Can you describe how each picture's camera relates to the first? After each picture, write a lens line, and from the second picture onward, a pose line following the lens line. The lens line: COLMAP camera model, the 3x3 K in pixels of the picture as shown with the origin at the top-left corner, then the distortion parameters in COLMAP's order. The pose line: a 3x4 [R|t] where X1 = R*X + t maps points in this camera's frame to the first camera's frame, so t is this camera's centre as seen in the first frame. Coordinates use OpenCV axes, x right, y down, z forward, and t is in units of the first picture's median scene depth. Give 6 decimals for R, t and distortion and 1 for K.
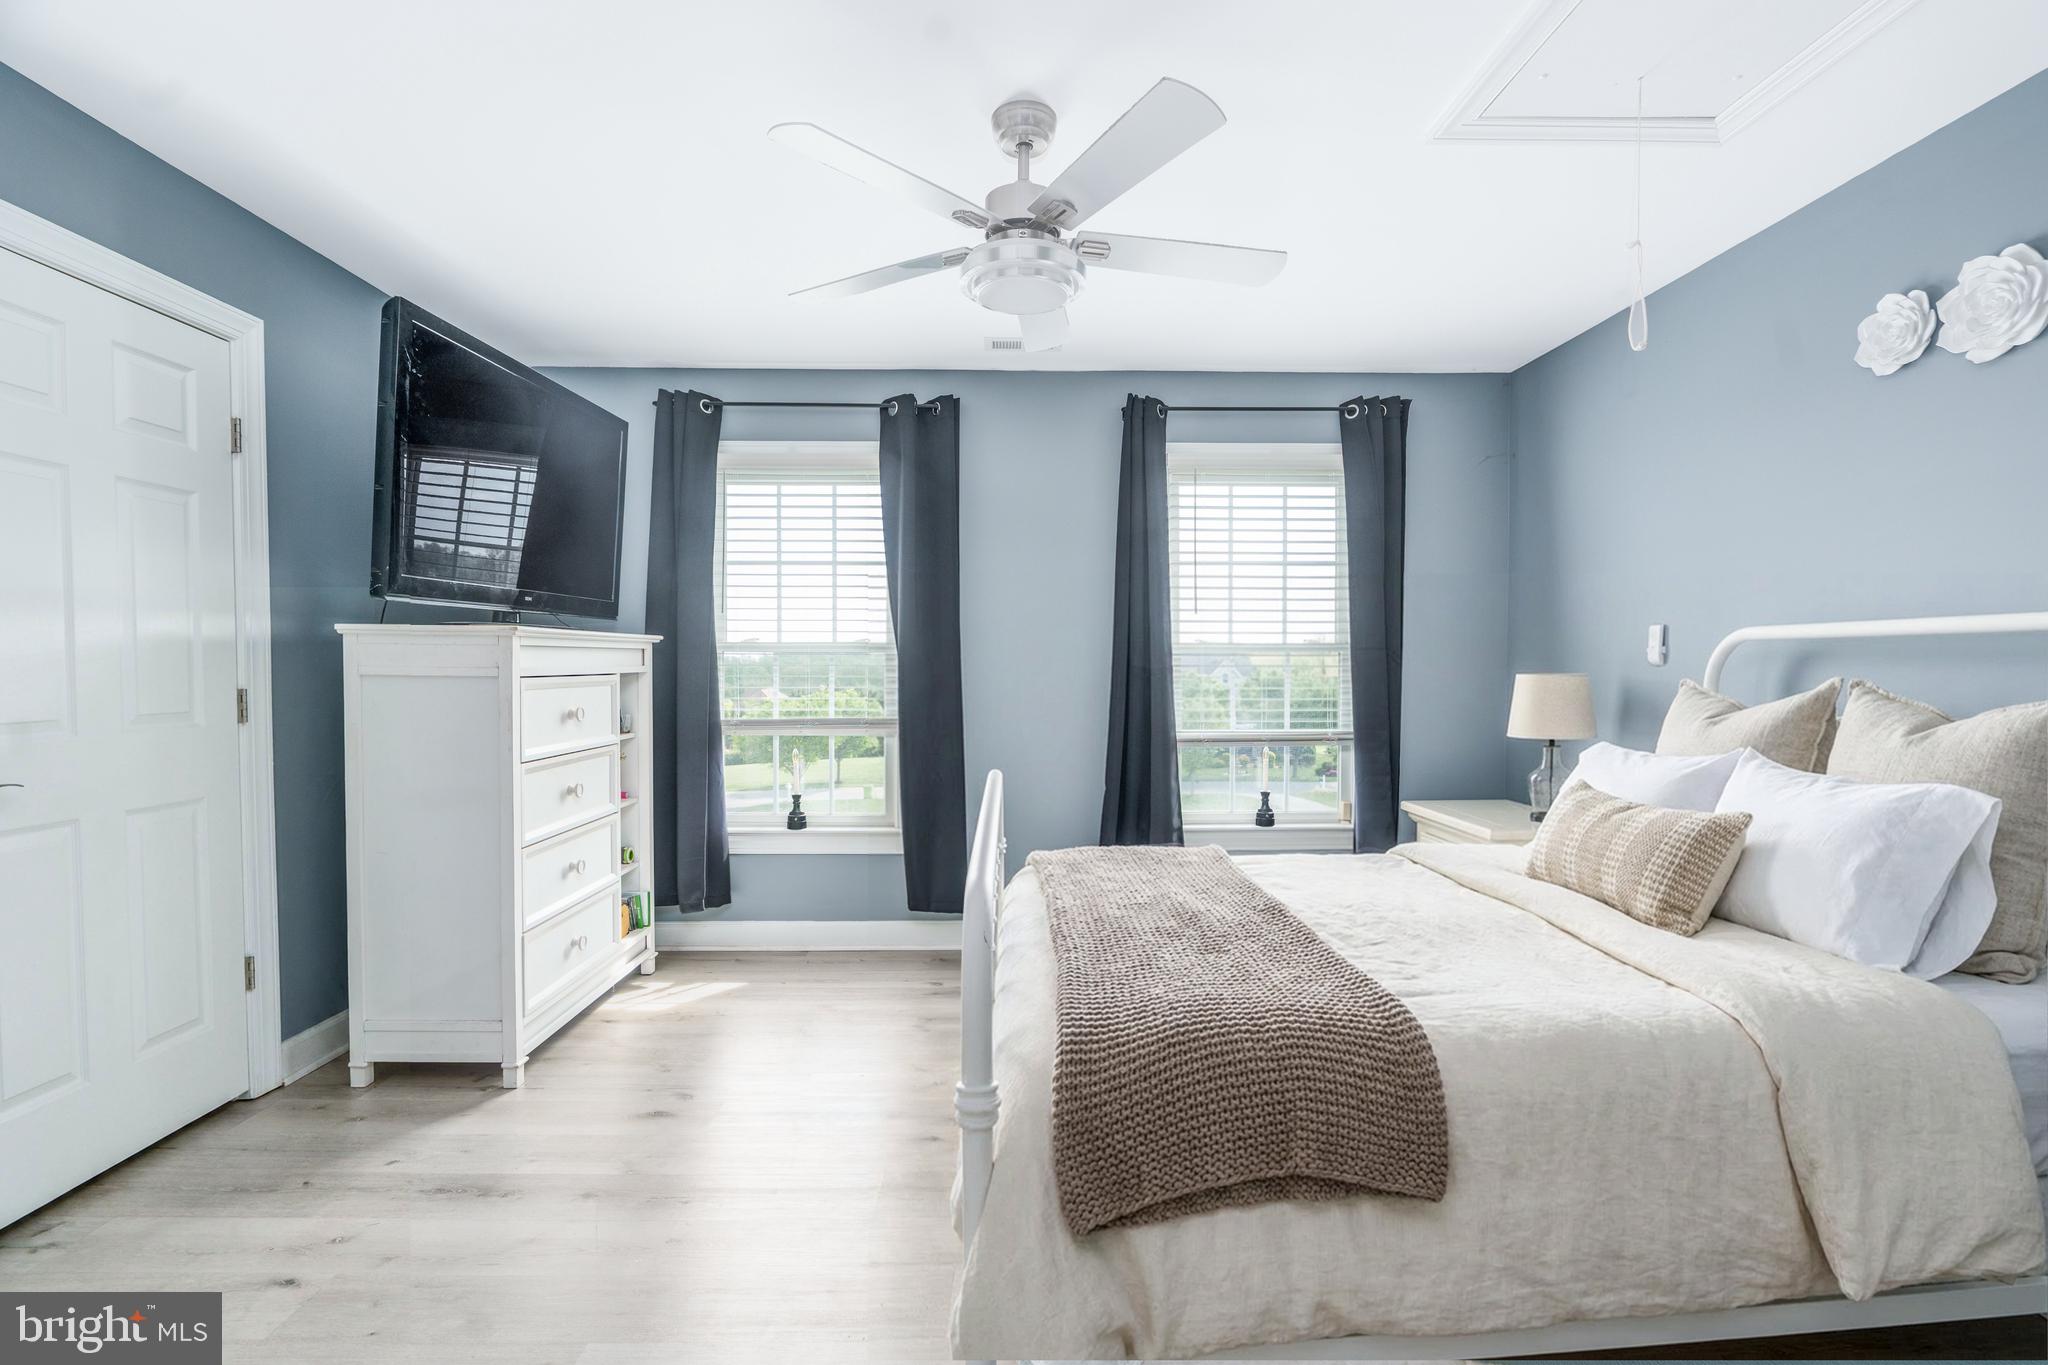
lens RADIAL K [[921.2, 0, 1025.9], [0, 921.2, 683.1], [0, 0, 1]] dist [-0.005079, 0.001620]
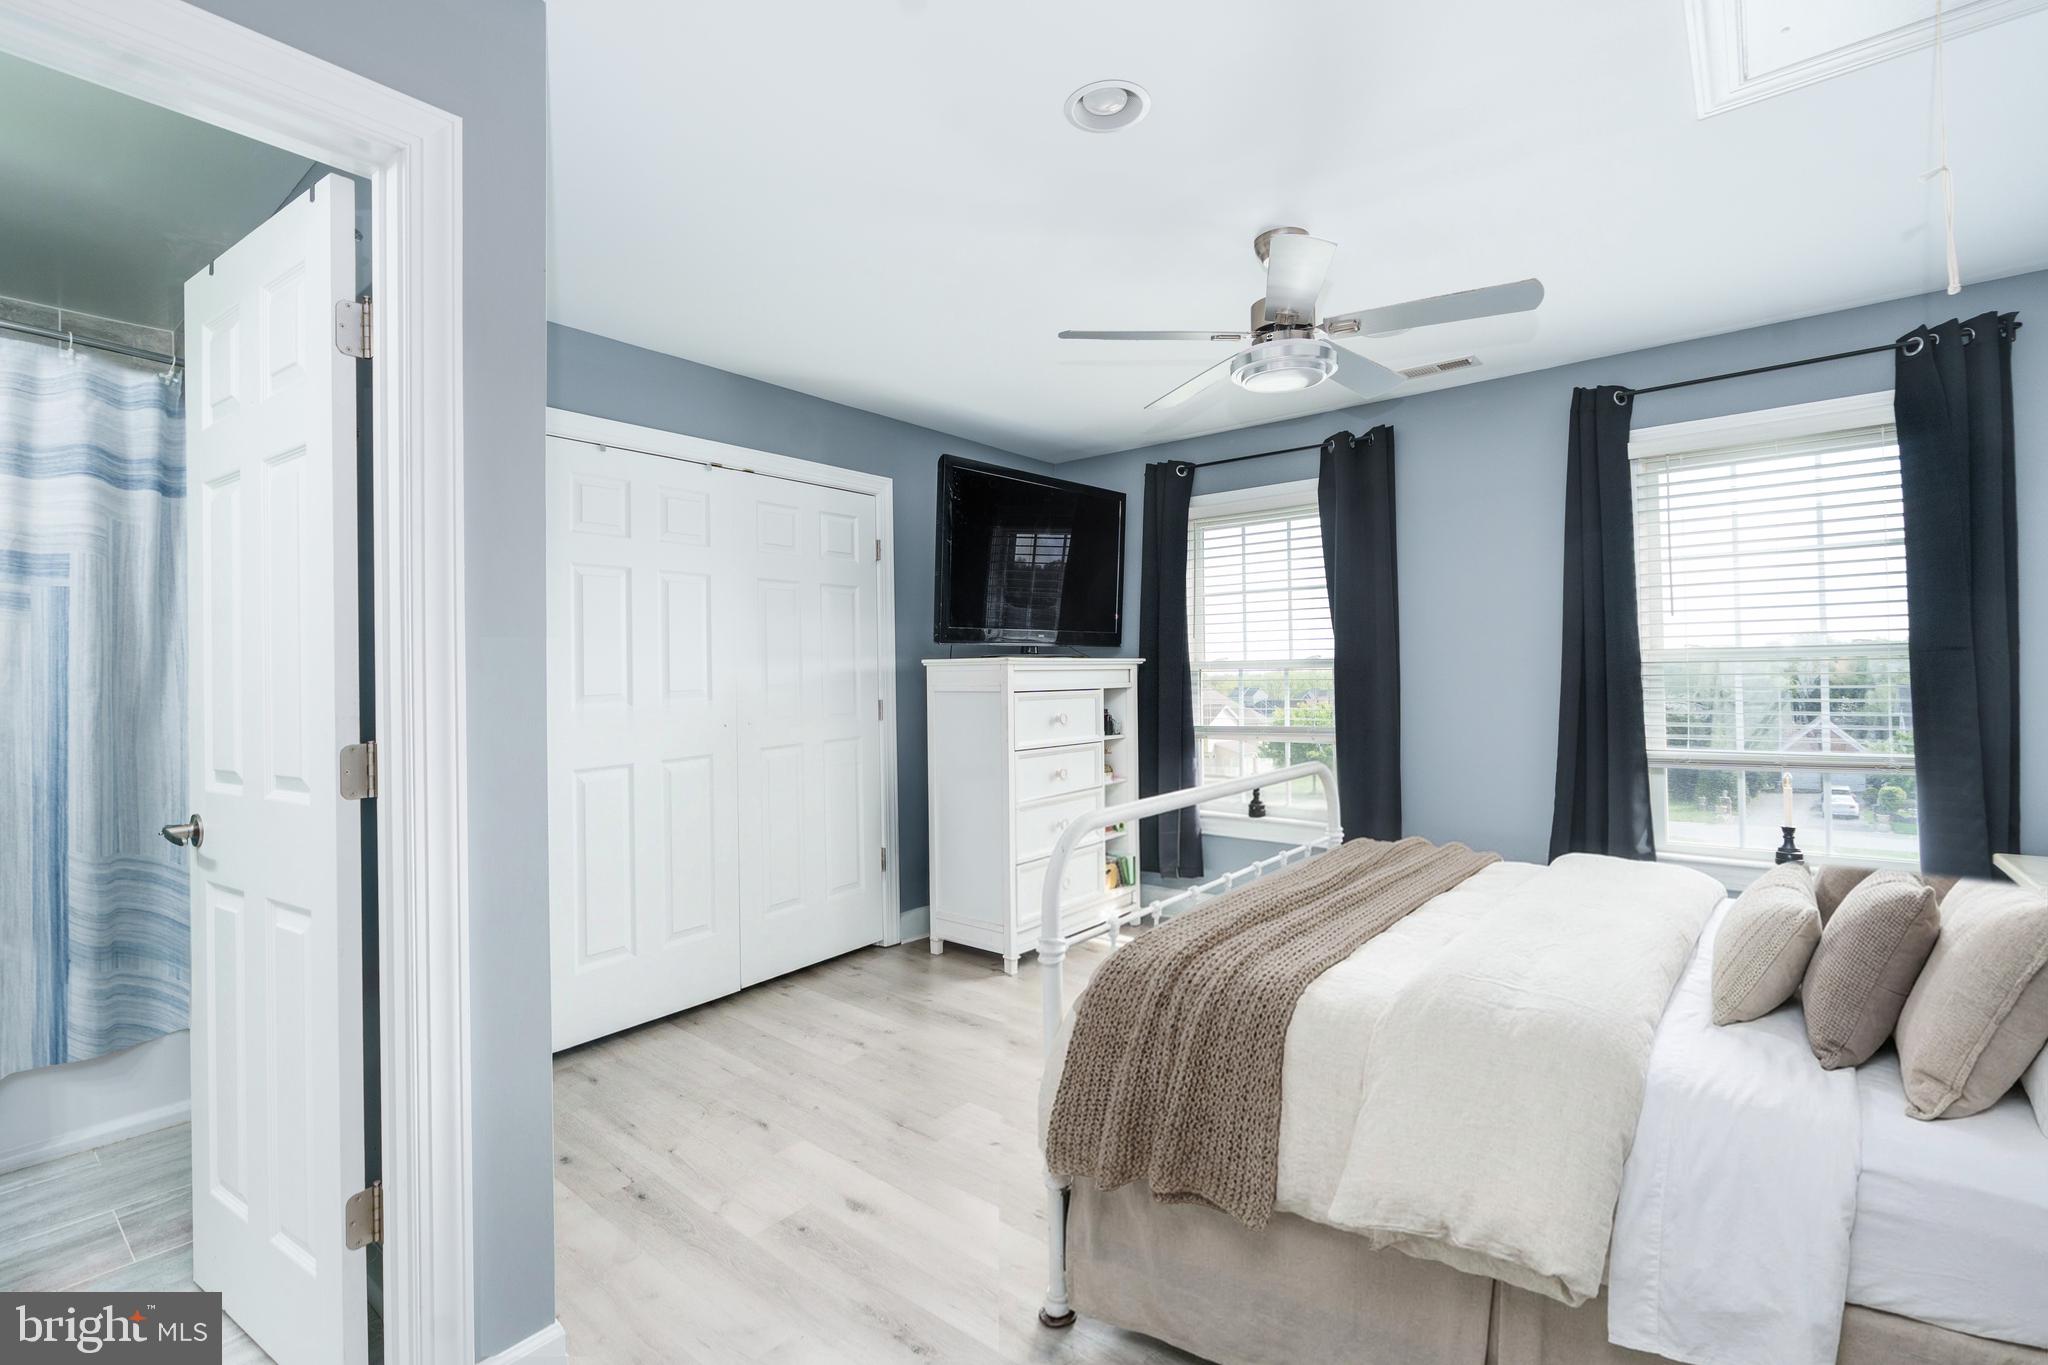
lens RADIAL K [[921.2, 0, 1015.5], [0, 921.2, 674.7], [0, 0, 1]] dist [-0.005079, 0.001620]
pose [[0.764199, -0.015315, -0.644798, 0.280814], [0.003150, 0.999795, -0.020014, -0.003969], [0.644972, 0.013264, 0.764091, -0.084986]]
